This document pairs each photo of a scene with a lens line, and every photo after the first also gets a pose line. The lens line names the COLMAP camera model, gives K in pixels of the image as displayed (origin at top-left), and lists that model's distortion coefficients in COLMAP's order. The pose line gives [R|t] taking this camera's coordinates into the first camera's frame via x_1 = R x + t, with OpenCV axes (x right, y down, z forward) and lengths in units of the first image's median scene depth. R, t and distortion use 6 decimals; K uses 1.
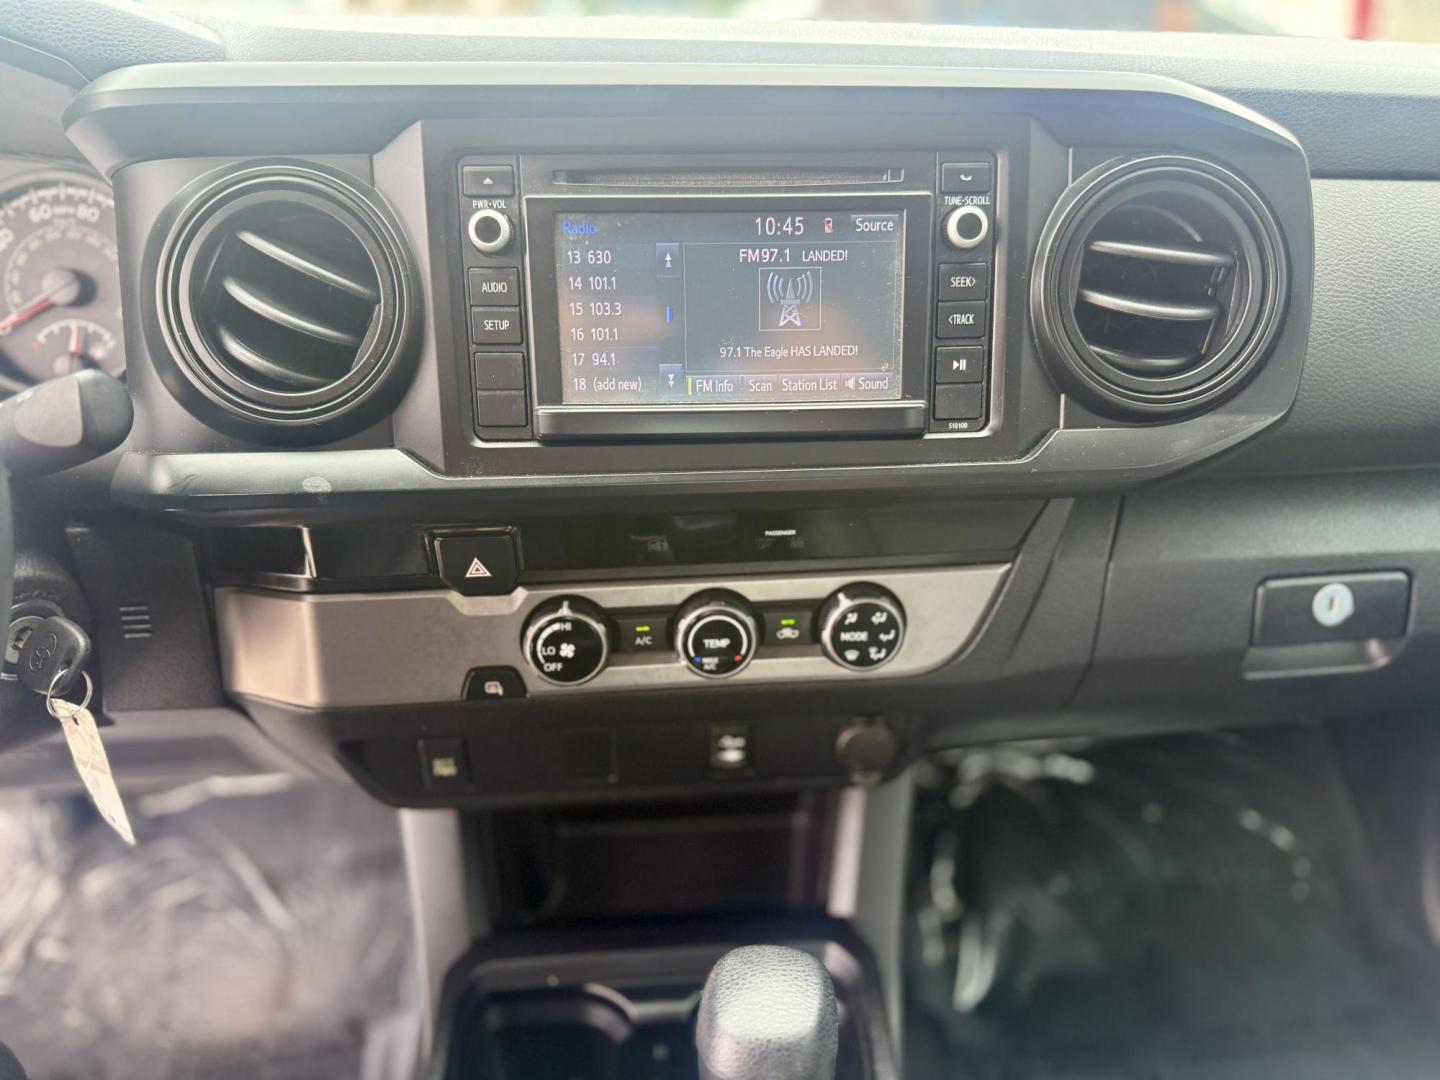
lens RADIAL K [[1007.5, 0, 721.6], [0, 1007.5, 544.9], [0, 0, 1]] dist [0.048768, -0.067874]
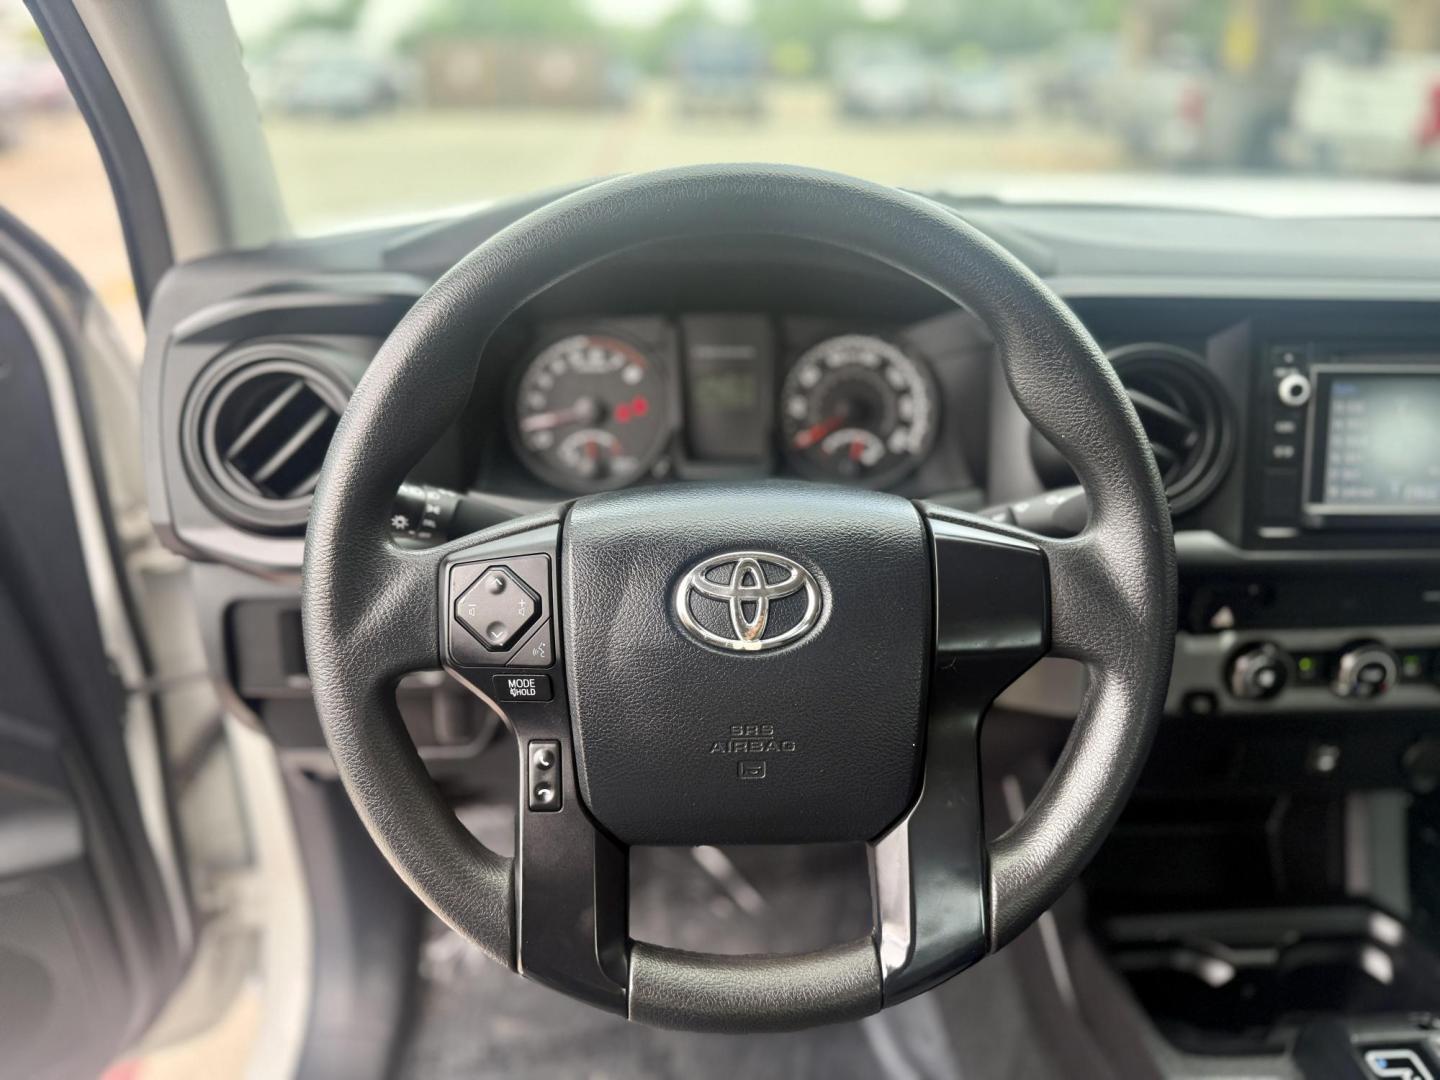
lens RADIAL K [[1004.5, 0, 722.4], [0, 1004.5, 534.2], [0, 0, 1]] dist [0.074771, -0.149648]
pose [[0.998364, 0.021958, -0.052801, -0.827038], [-0.025286, 0.997679, -0.063227, 0.013899], [0.051290, 0.064459, 0.996601, -0.432593]]
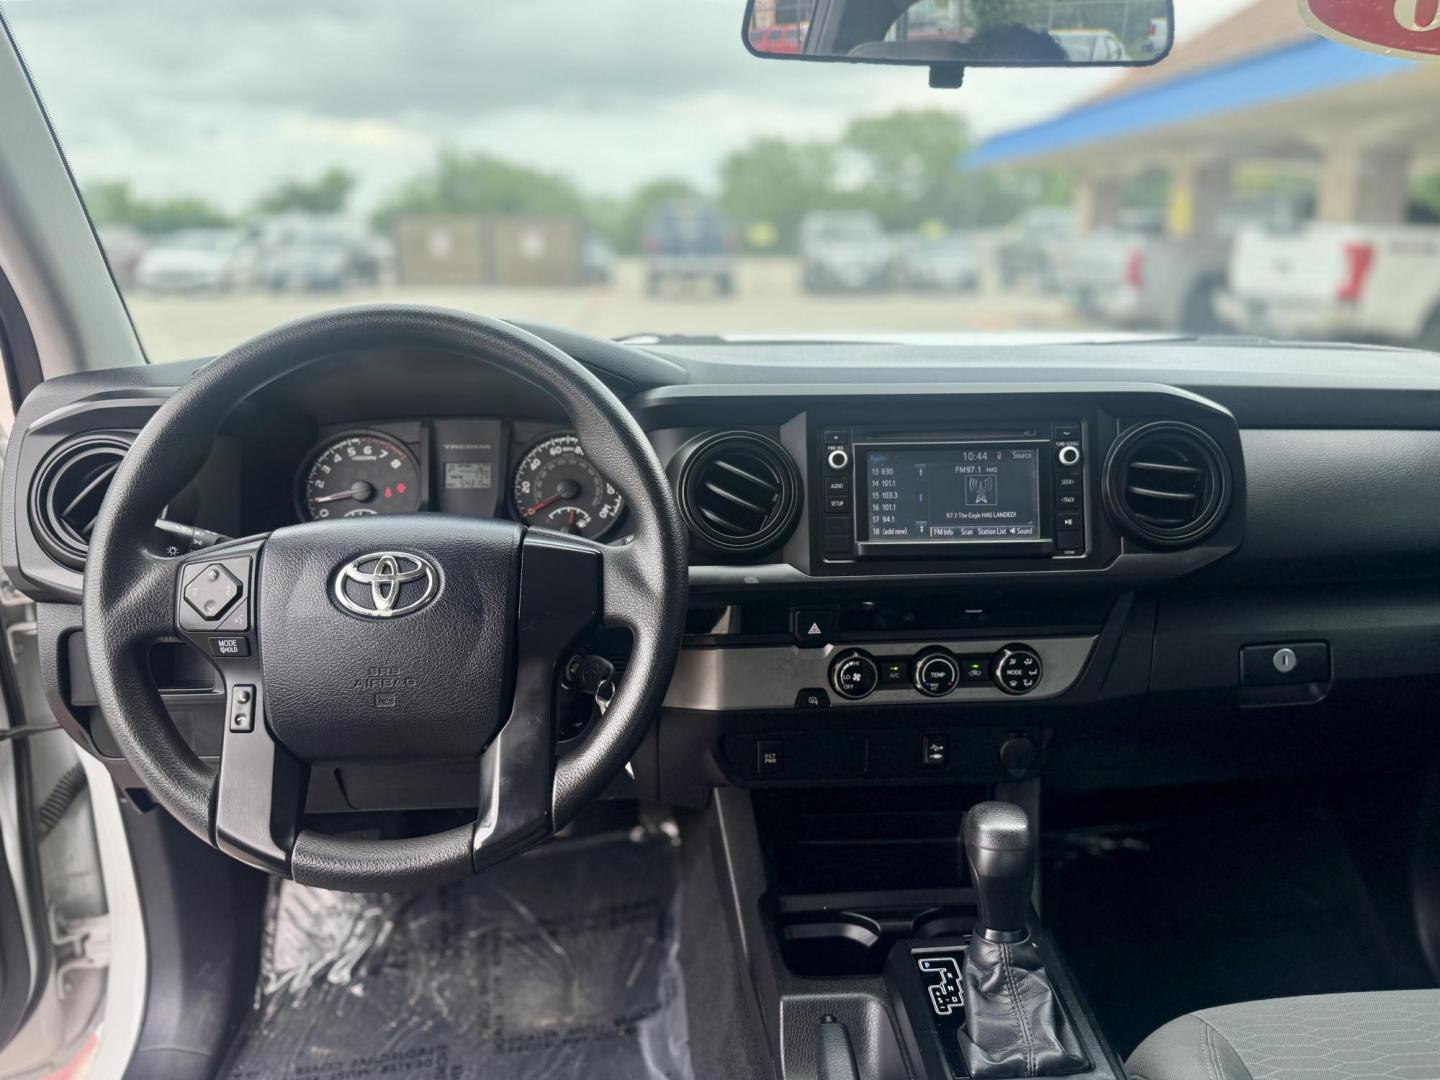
lens RADIAL K [[1031.0, 0, 723.2], [0, 1031.0, 544.2], [0, 0, 1]] dist [0.072292, -0.076039]
pose [[0.999156, -0.001574, -0.041049, -0.317909], [-0.007092, 0.977652, -0.210108, 0.264386], [0.040462, 0.210222, 0.976816, -0.897425]]
